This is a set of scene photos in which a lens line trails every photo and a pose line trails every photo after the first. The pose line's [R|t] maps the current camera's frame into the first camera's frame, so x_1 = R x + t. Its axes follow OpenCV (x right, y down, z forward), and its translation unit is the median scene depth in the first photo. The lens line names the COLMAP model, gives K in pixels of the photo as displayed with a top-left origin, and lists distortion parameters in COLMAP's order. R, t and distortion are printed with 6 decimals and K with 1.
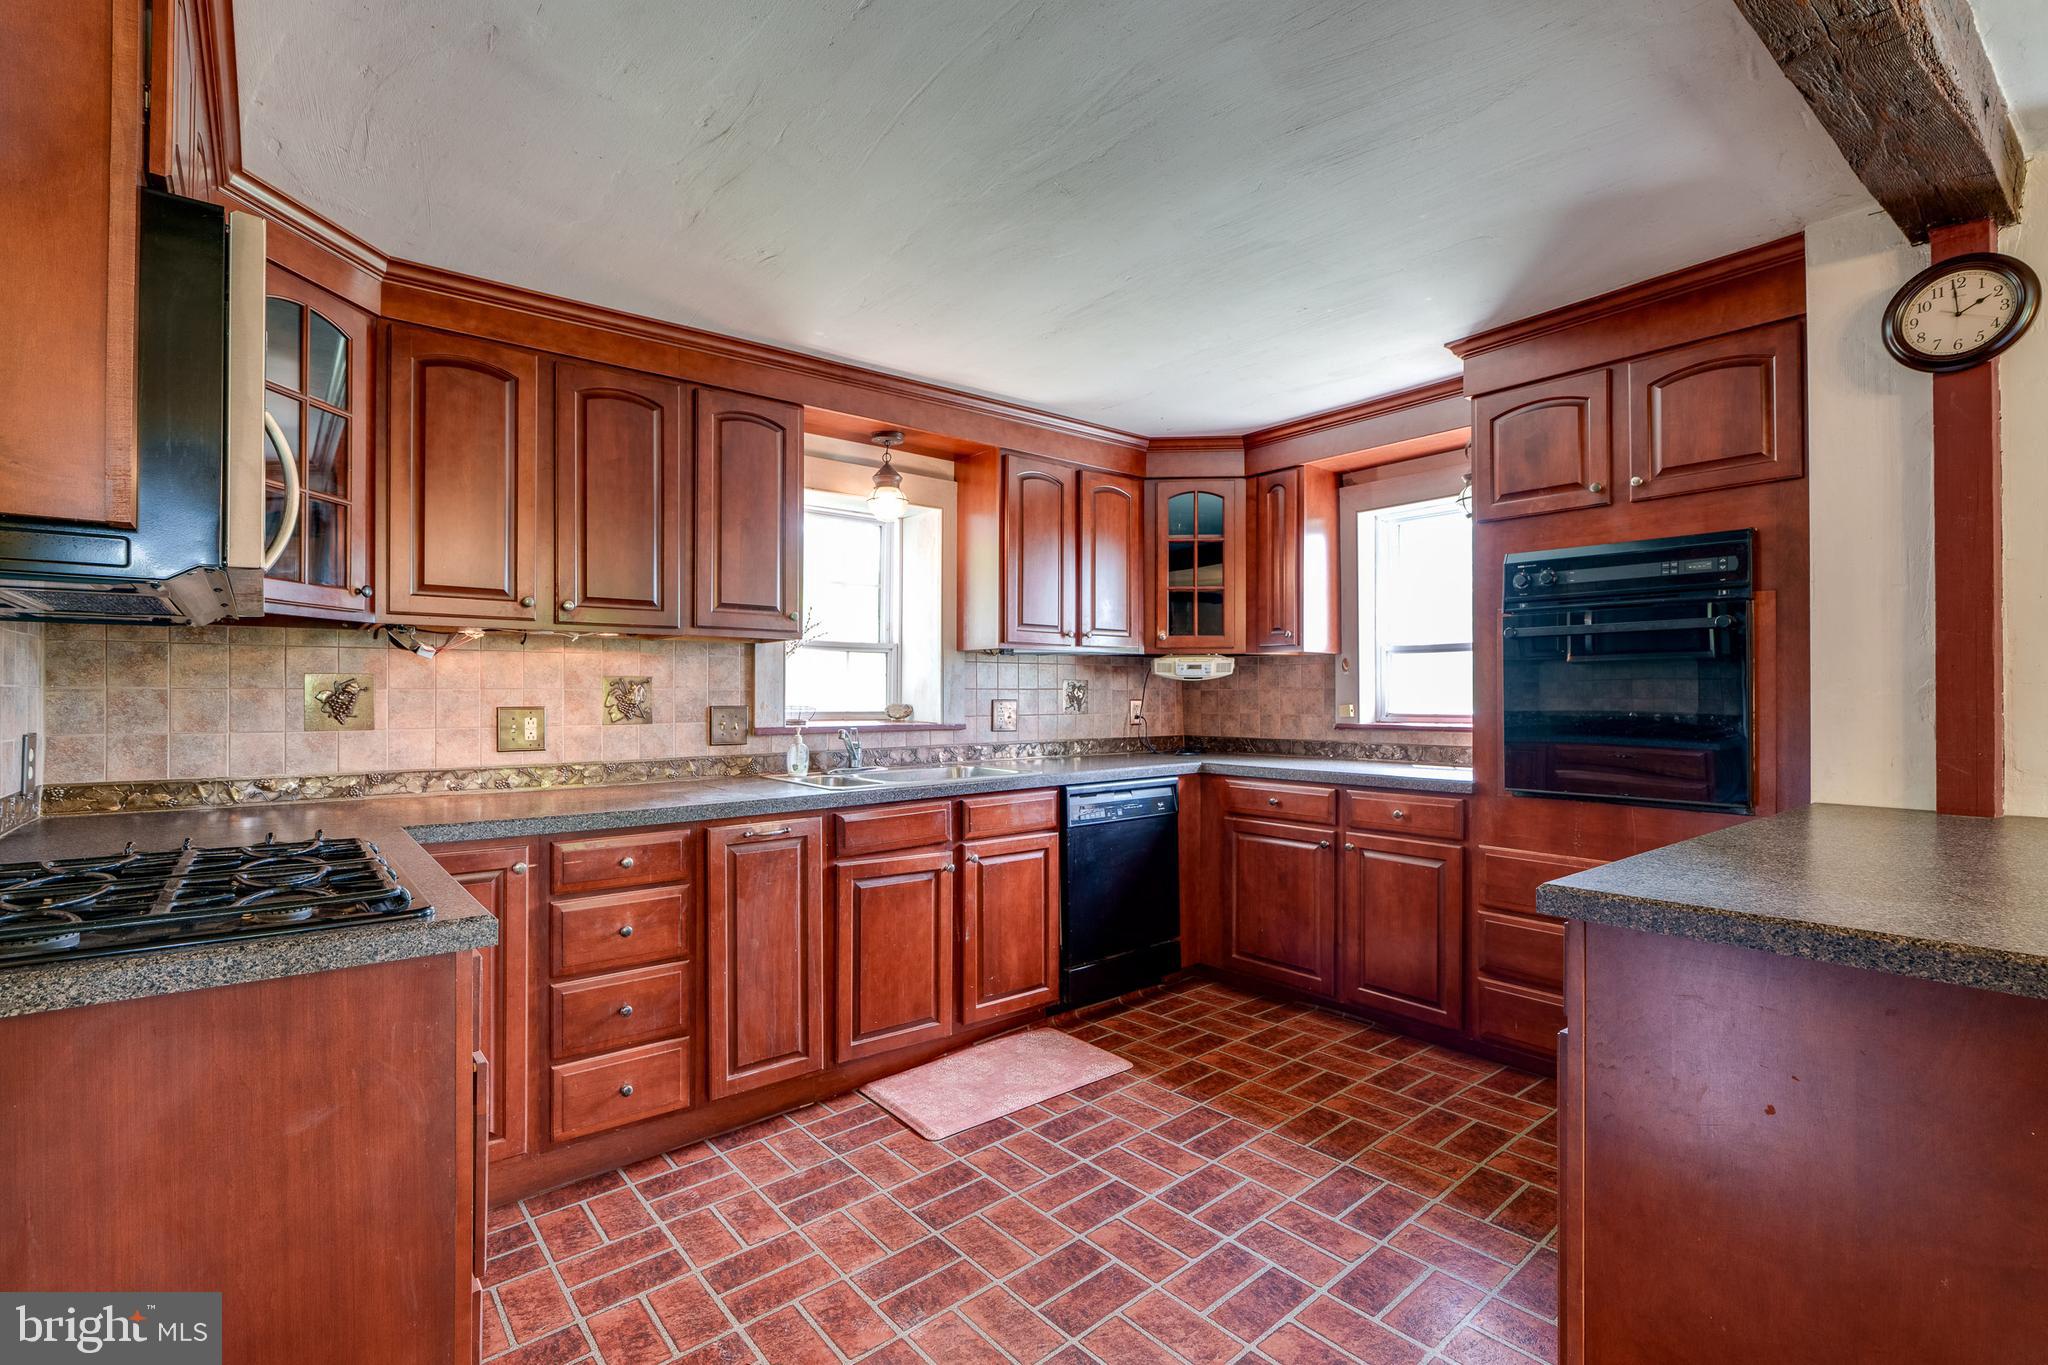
lens RADIAL K [[923.9, 0, 1029.1], [0, 923.9, 692.7], [0, 0, 1]] dist [-0.005159, -0.000506]
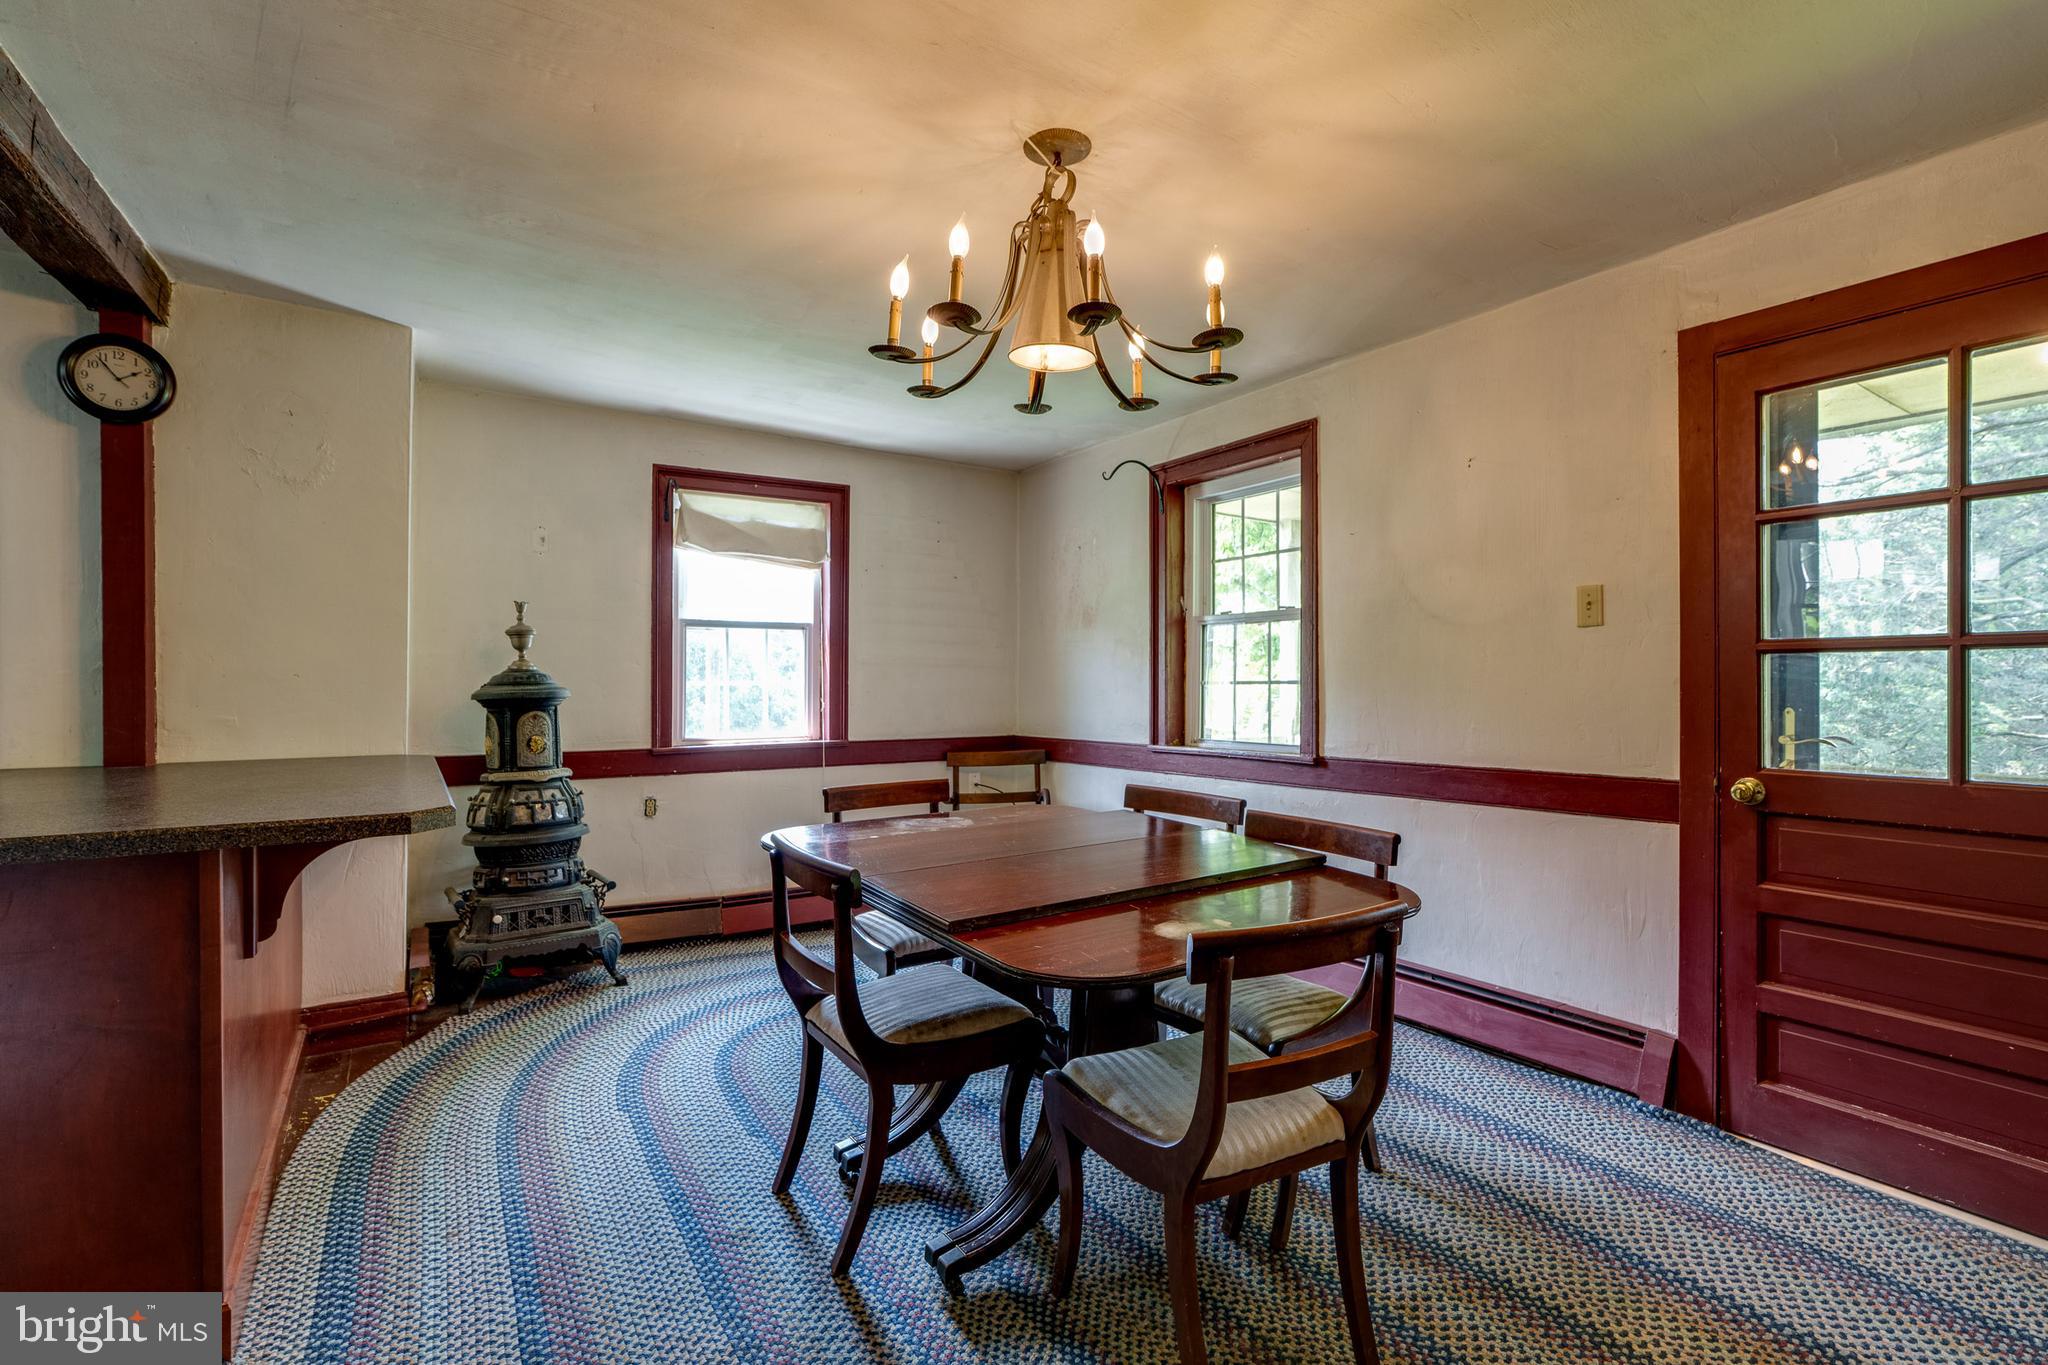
lens RADIAL K [[923.9, 0, 1029.2], [0, 923.9, 684.3], [0, 0, 1]] dist [-0.005159, -0.000506]
pose [[0.093941, -0.010207, 0.995525, -0.158710], [-0.001318, 0.999945, 0.010376, 0.002012], [-0.995577, -0.002286, 0.093923, -0.397452]]
